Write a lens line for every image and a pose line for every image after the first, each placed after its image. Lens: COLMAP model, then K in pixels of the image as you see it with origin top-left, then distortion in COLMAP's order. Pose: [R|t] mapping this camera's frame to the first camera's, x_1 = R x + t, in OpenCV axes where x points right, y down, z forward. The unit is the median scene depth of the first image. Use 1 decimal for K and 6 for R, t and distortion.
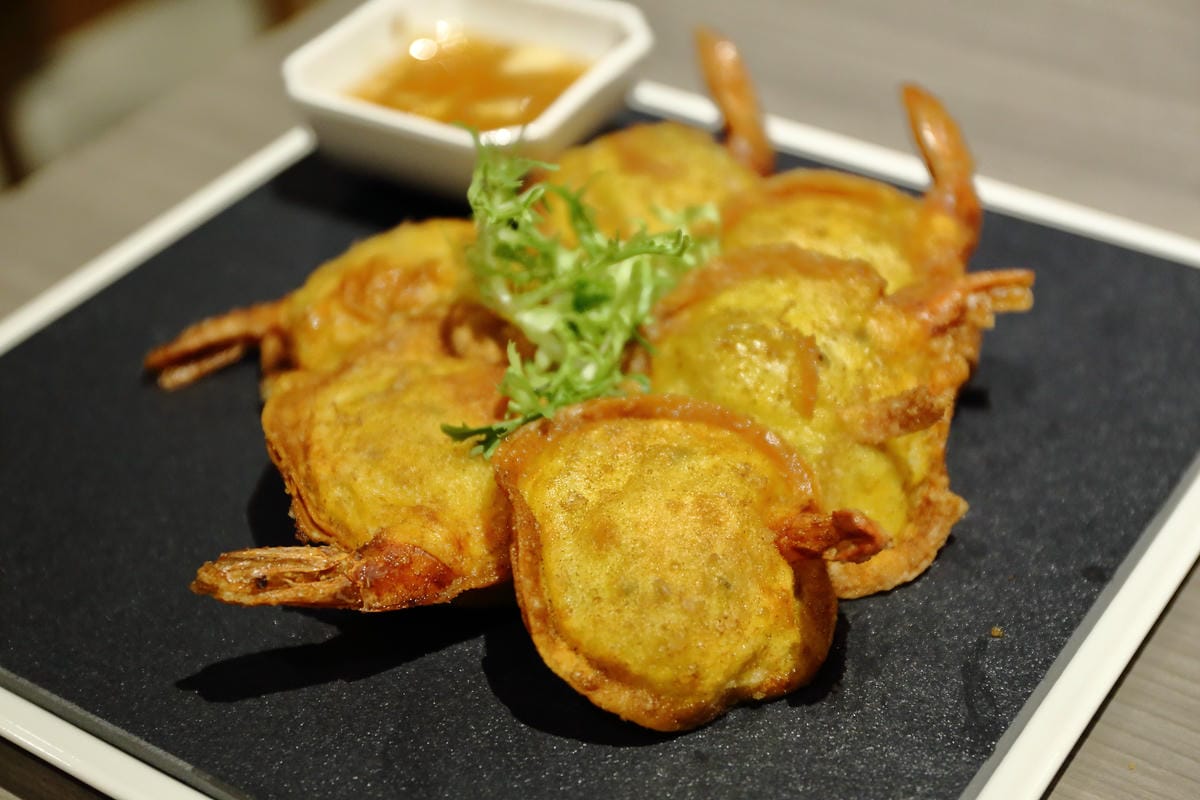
lens RADIAL K [[2467.6, 0, 600.0], [0, 2467.6, 400.0], [0, 0, 1]] dist [-0.010815, 0.028598]
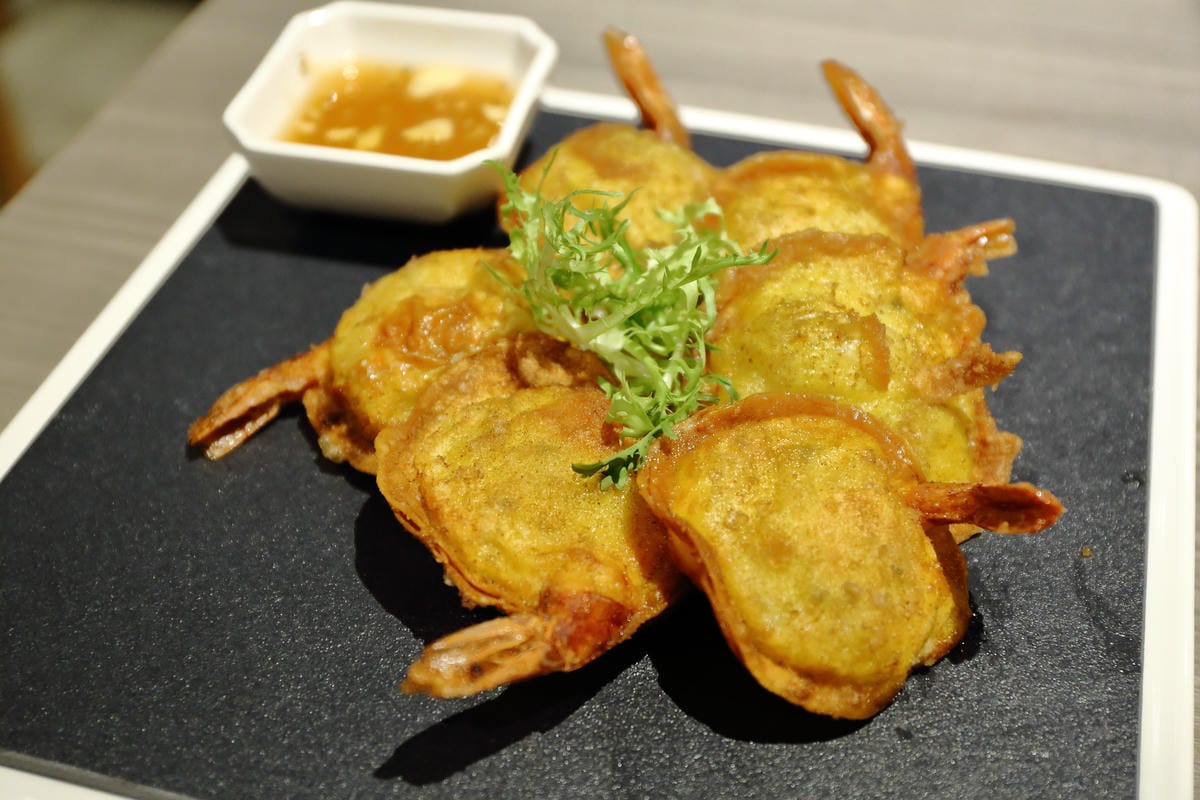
lens RADIAL K [[1731.9, 0, 600.0], [0, 1731.9, 400.0], [0, 0, 1]] dist [-0.084986, -0.013177]
pose [[0.945725, -0.185360, 0.266920, -0.239039], [0.159032, 0.980283, 0.117281, -0.098329], [-0.283396, -0.068467, 0.956556, 0.313132]]
